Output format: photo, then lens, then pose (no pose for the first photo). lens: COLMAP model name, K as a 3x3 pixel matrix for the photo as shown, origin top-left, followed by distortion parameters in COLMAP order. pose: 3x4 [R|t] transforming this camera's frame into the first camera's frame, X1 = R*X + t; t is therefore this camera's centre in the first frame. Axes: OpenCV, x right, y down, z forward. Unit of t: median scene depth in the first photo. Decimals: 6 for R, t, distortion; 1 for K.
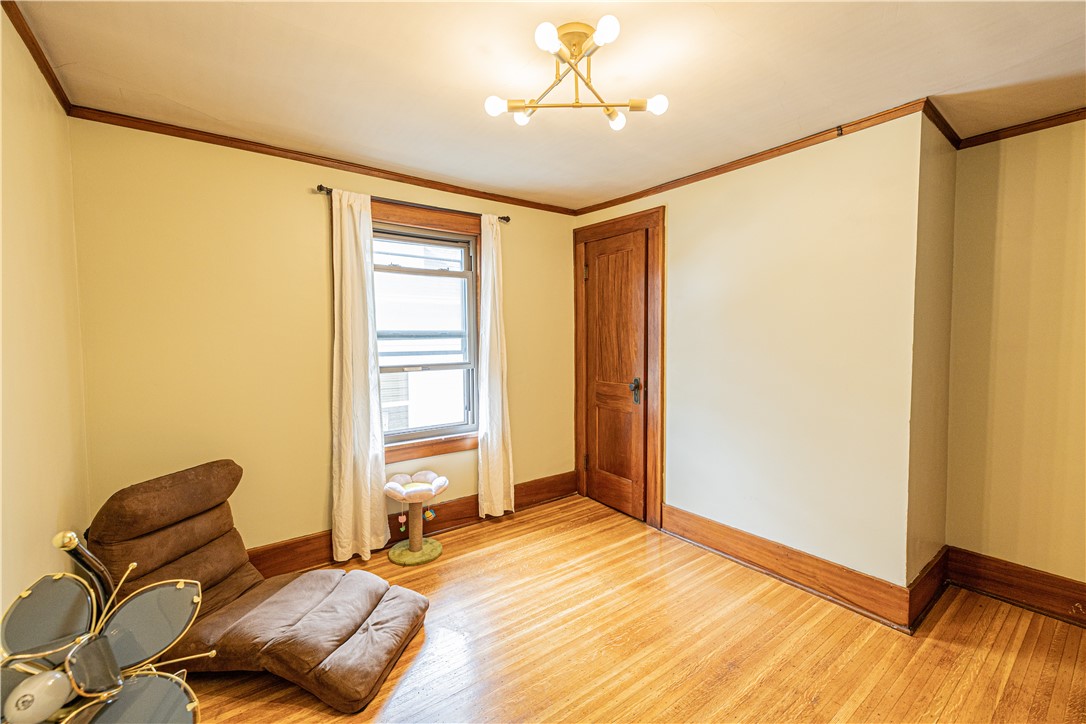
lens RADIAL K [[454.7, 0, 543.1], [0, 454.7, 359.7], [0, 0, 1]] dist [0.003163, 0.000493]
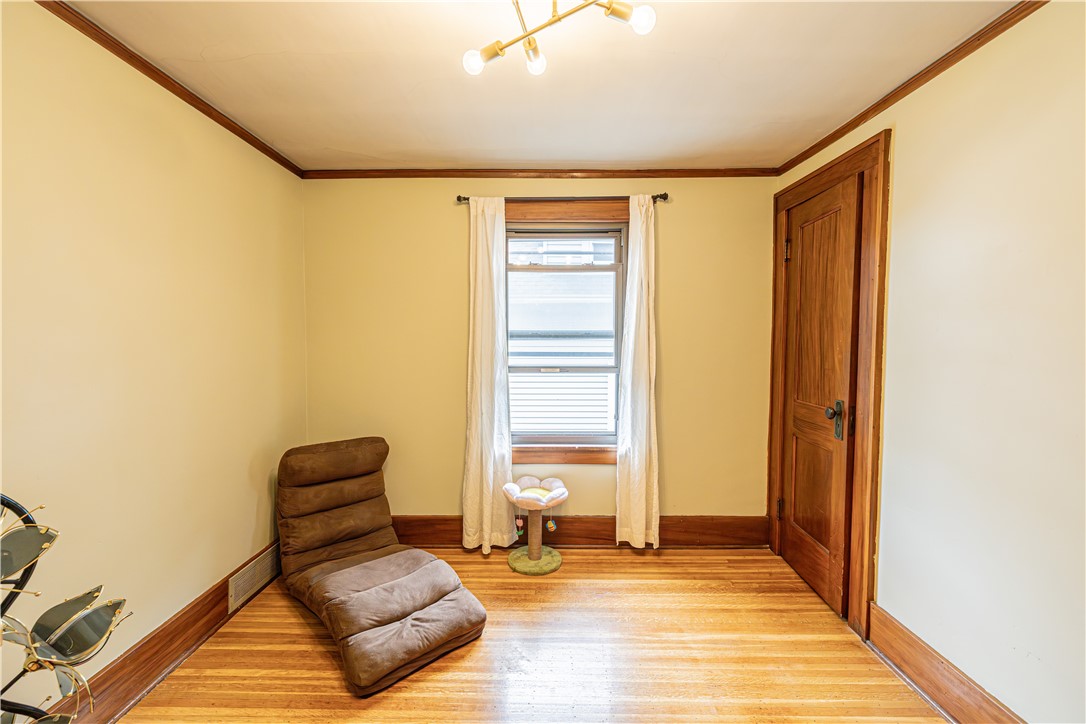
lens RADIAL K [[454.7, 0, 543.1], [0, 454.7, 359.7], [0, 0, 1]] dist [0.003163, 0.000493]
pose [[0.796230, 0.035210, -0.603969, 0.285951], [-0.036819, 0.999275, 0.009715, -0.010890], [0.603873, 0.014502, 0.796948, 0.225936]]
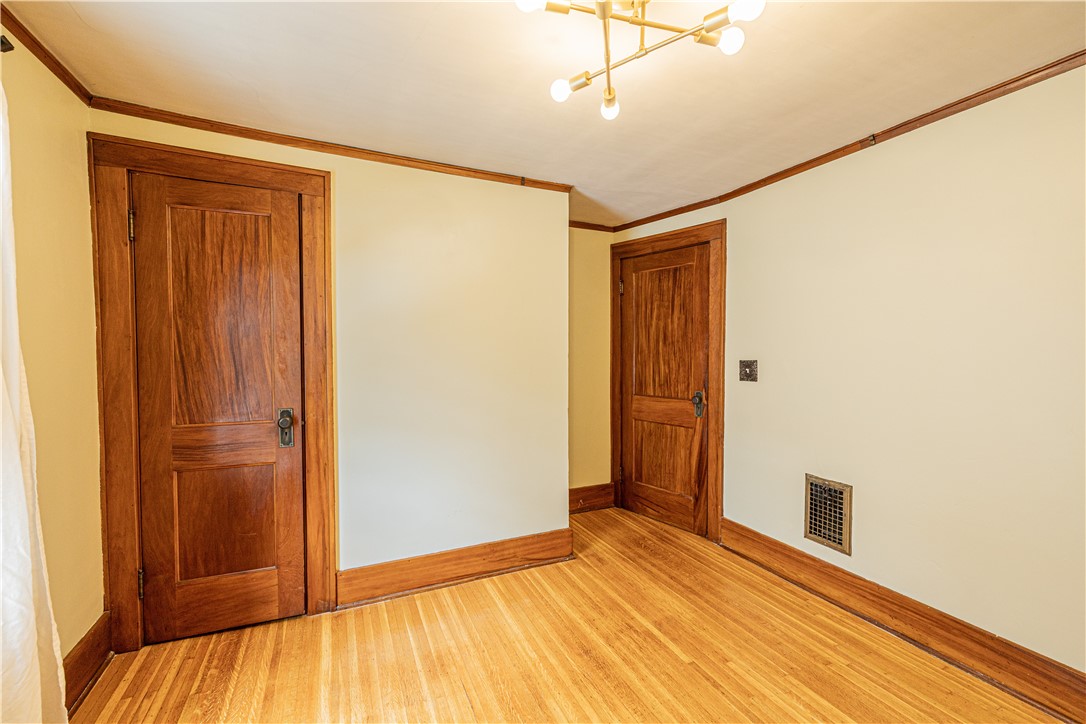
lens RADIAL K [[454.7, 0, 543.1], [0, 454.7, 359.7], [0, 0, 1]] dist [0.003163, 0.000493]
pose [[0.212818, -0.020128, 0.976885, -0.406736], [0.044490, 0.998950, 0.010890, -0.025164], [-0.976079, 0.041144, 0.213490, 0.527755]]
